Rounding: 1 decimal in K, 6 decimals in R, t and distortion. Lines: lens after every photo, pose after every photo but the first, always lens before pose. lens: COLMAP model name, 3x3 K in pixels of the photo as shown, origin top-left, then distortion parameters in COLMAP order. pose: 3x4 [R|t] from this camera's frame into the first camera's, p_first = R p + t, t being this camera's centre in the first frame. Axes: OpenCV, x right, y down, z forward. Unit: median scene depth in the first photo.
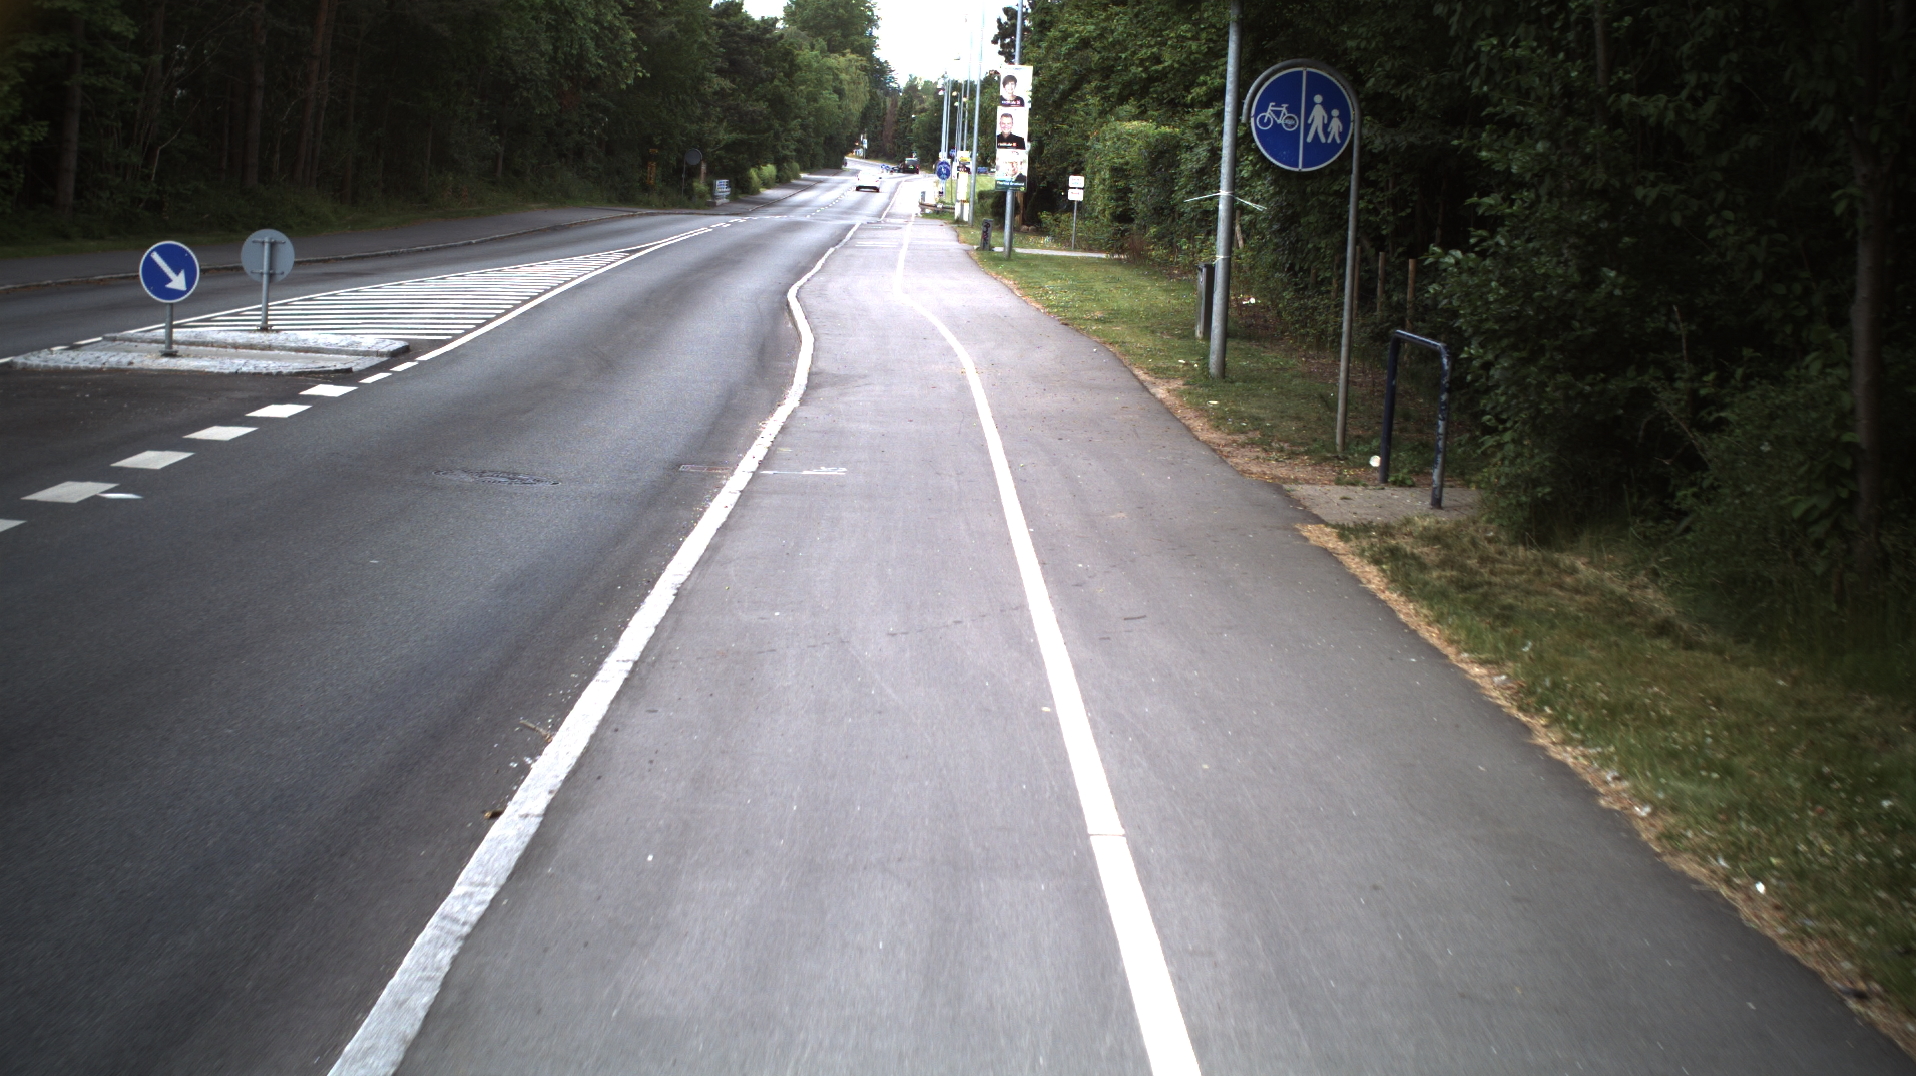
lens RADIAL K [[3315.1, 0, 958.0], [0, 3315.1, 538.0], [0, 0, 1]] dist [-0.273921, 0.282739]
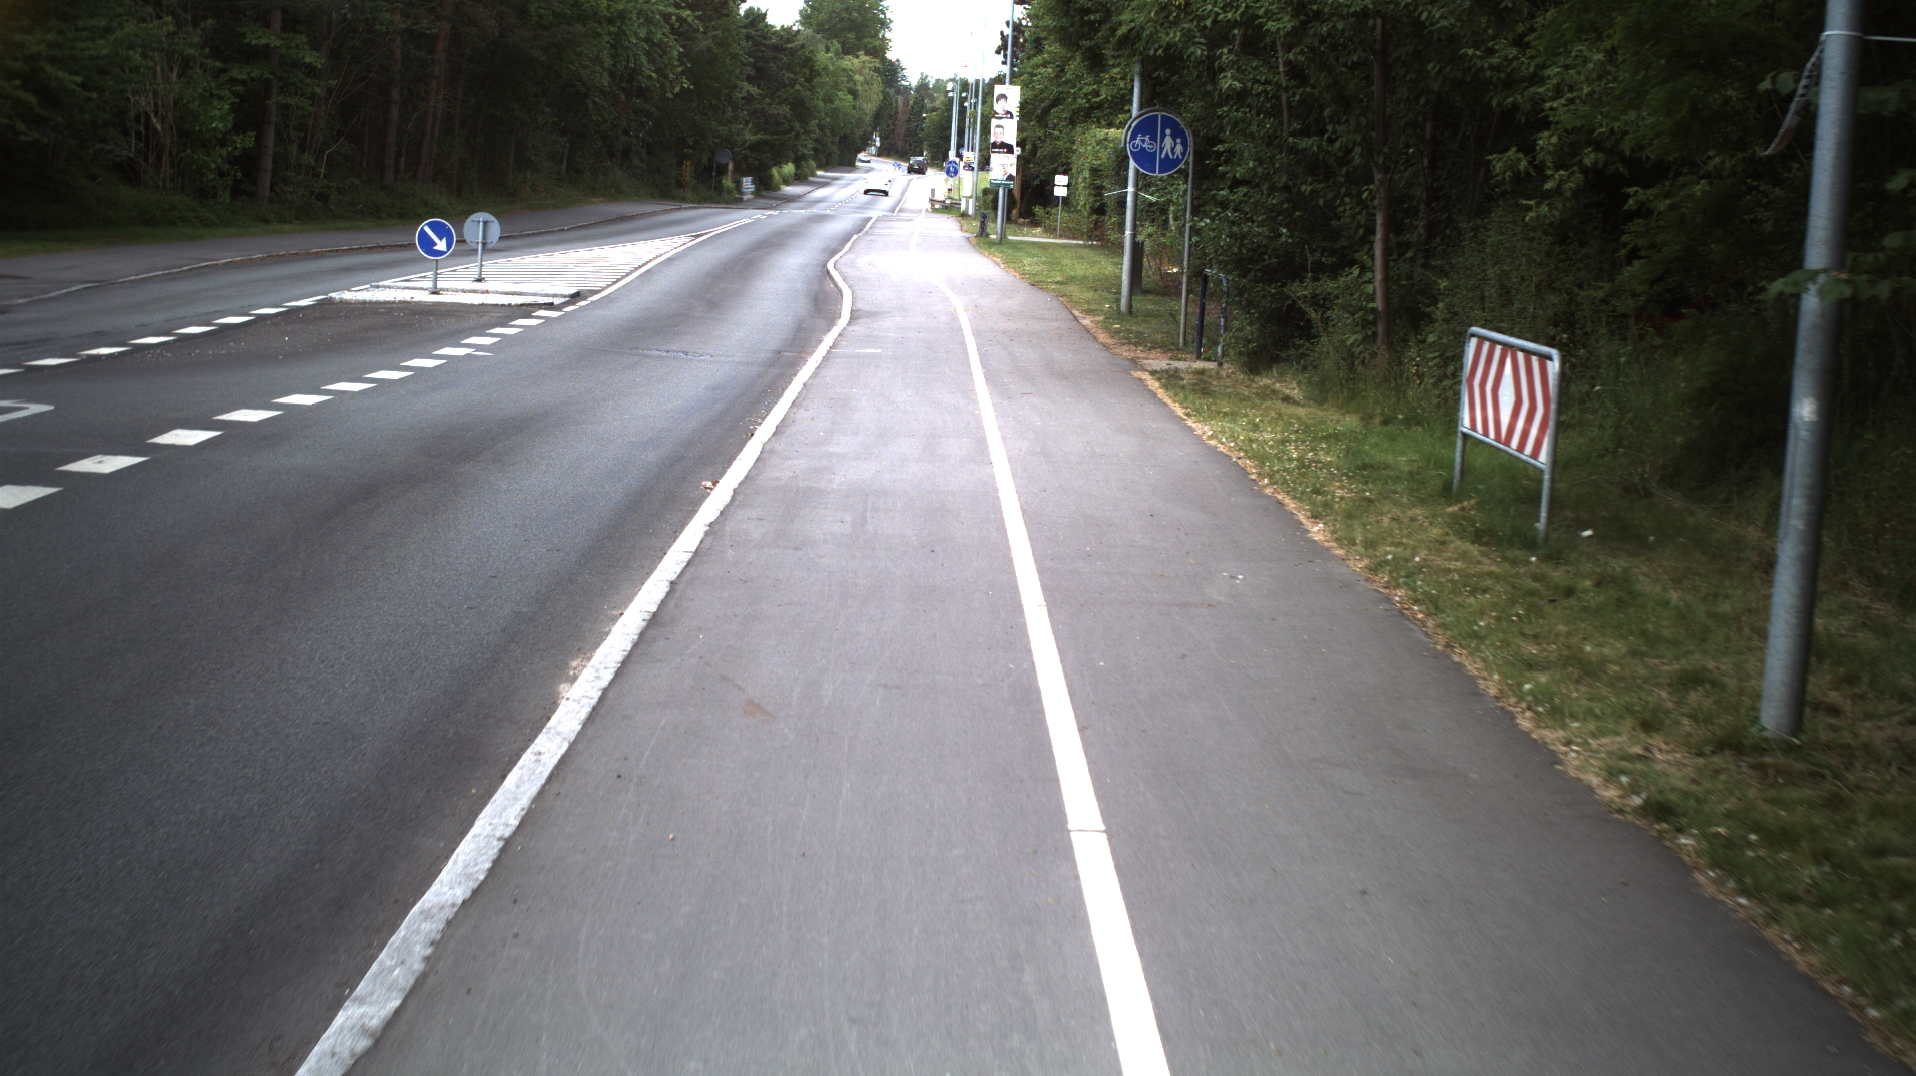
lens RADIAL K [[3315.1, 0, 958.0], [0, 3315.1, 538.0], [0, 0, 1]] dist [-0.273921, 0.282739]
pose [[0.999993, 0.001860, -0.003222, 0.003687], [-0.001857, 0.999998, 0.000909, 0.023919], [0.003223, -0.000903, 0.999994, -0.227540]]
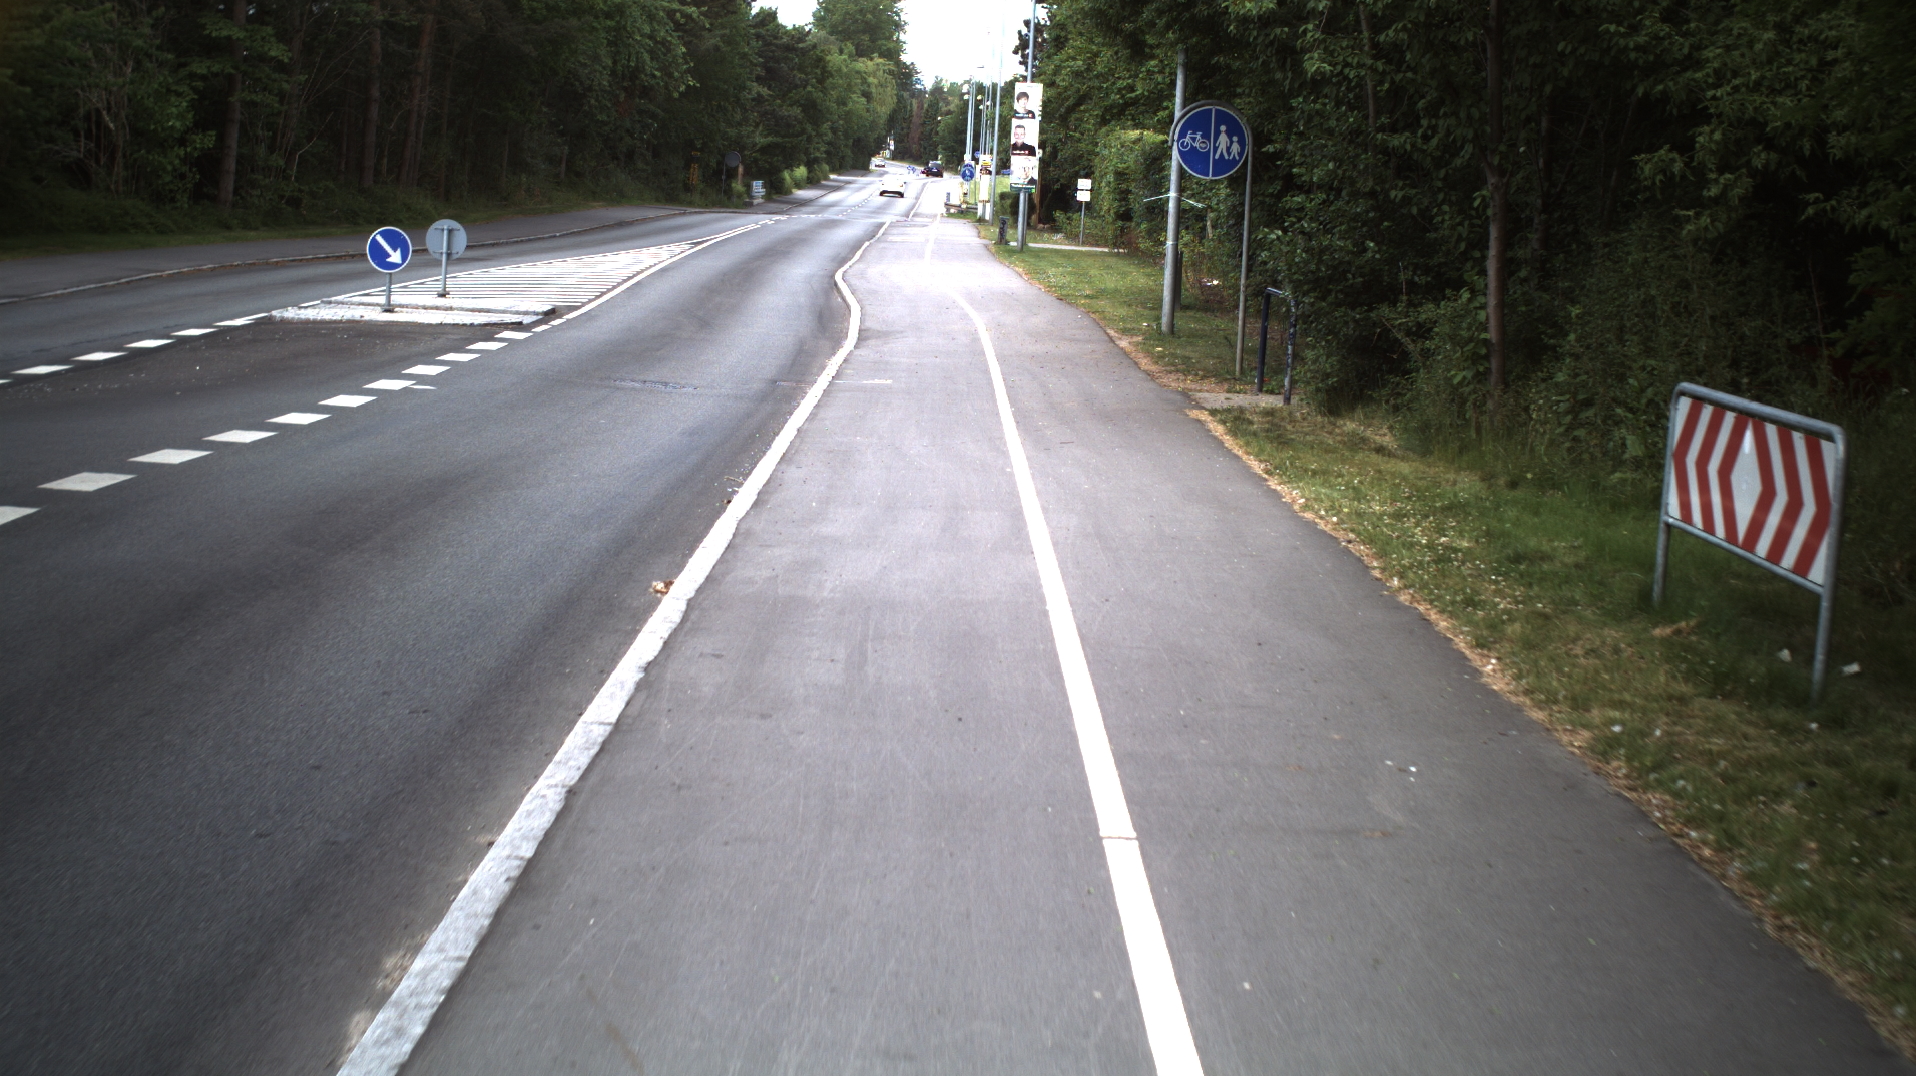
lens RADIAL K [[3315.1, 0, 958.0], [0, 3315.1, 538.0], [0, 0, 1]] dist [-0.273921, 0.282739]
pose [[0.999967, 0.003410, -0.007414, 0.002135], [-0.003412, 0.999994, -0.000272, 0.015843], [0.007413, 0.000297, 0.999972, -0.151823]]
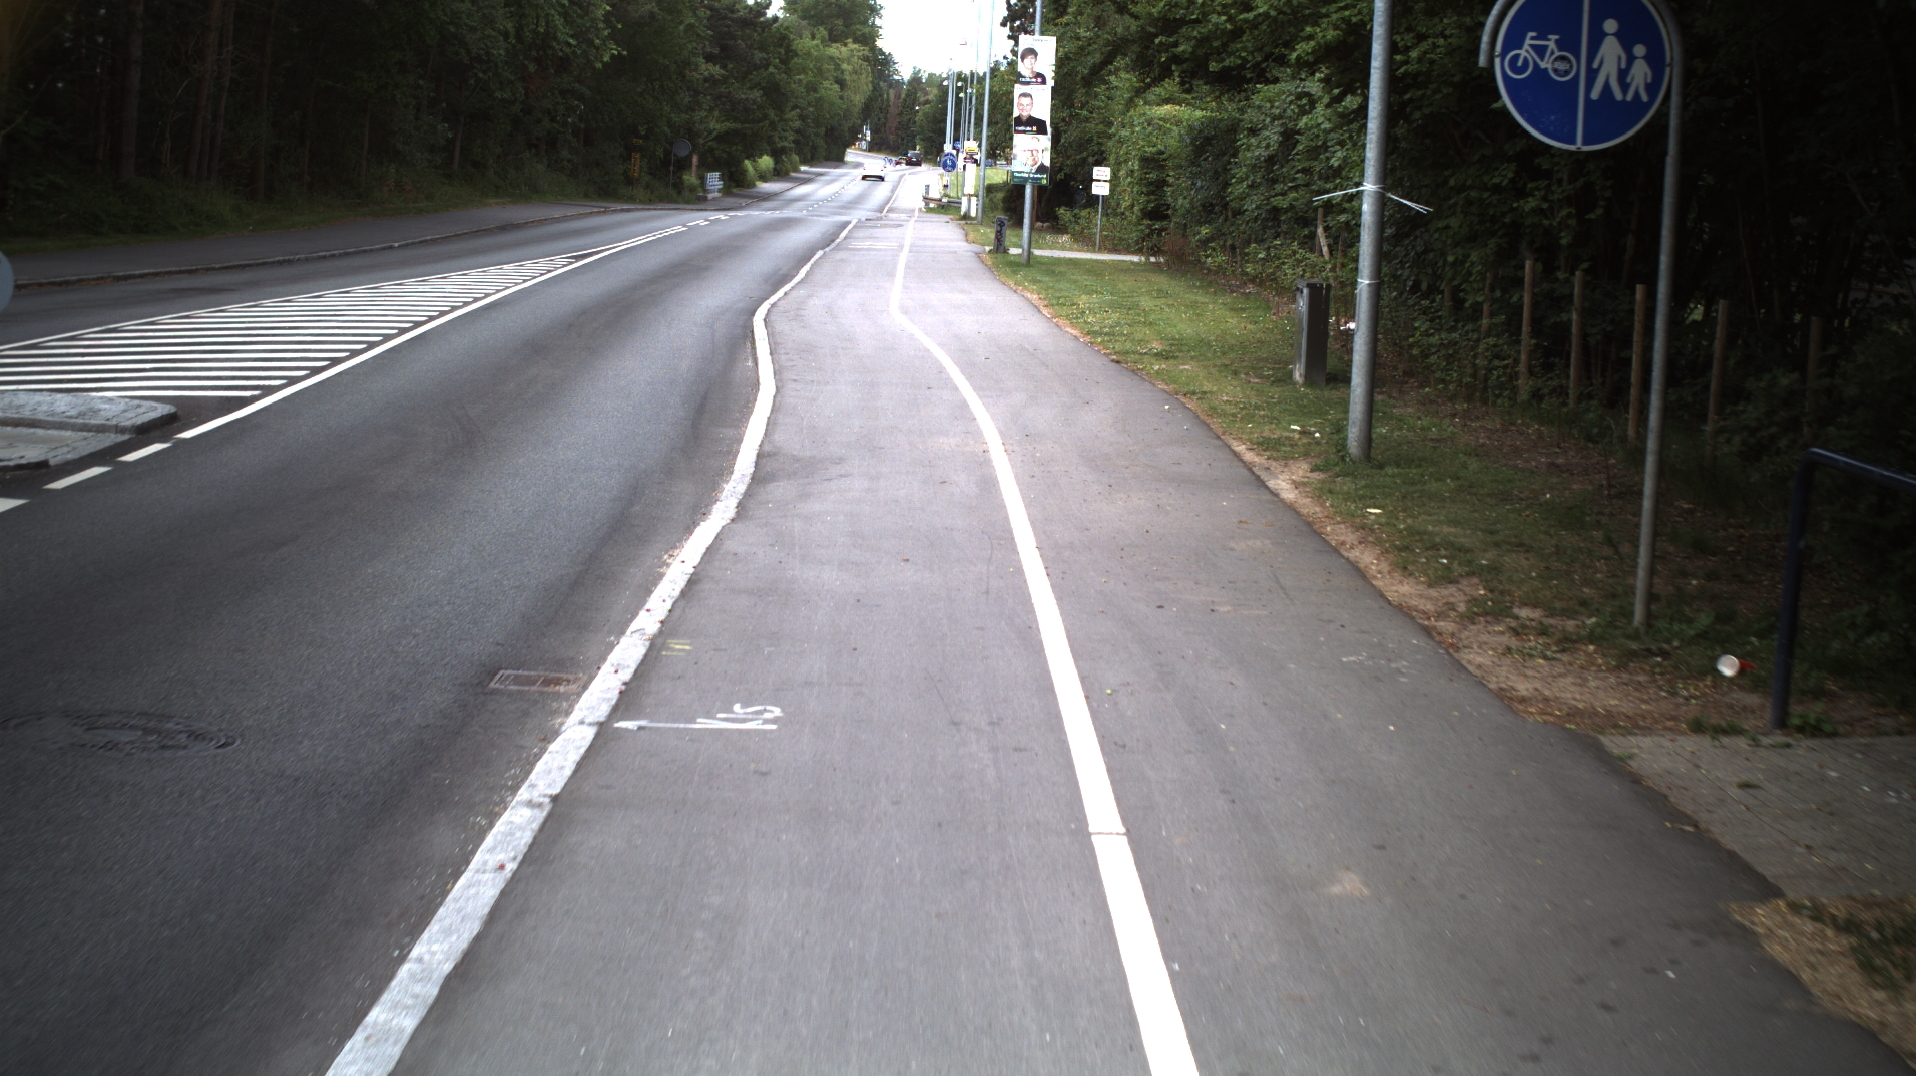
lens RADIAL K [[3315.1, 0, 958.0], [0, 3315.1, 538.0], [0, 0, 1]] dist [-0.273921, 0.282739]
pose [[0.999999, -0.000738, -0.001331, -0.001518], [0.000741, 0.999998, 0.002053, -0.015995], [0.001329, -0.002054, 0.999997, 0.152265]]
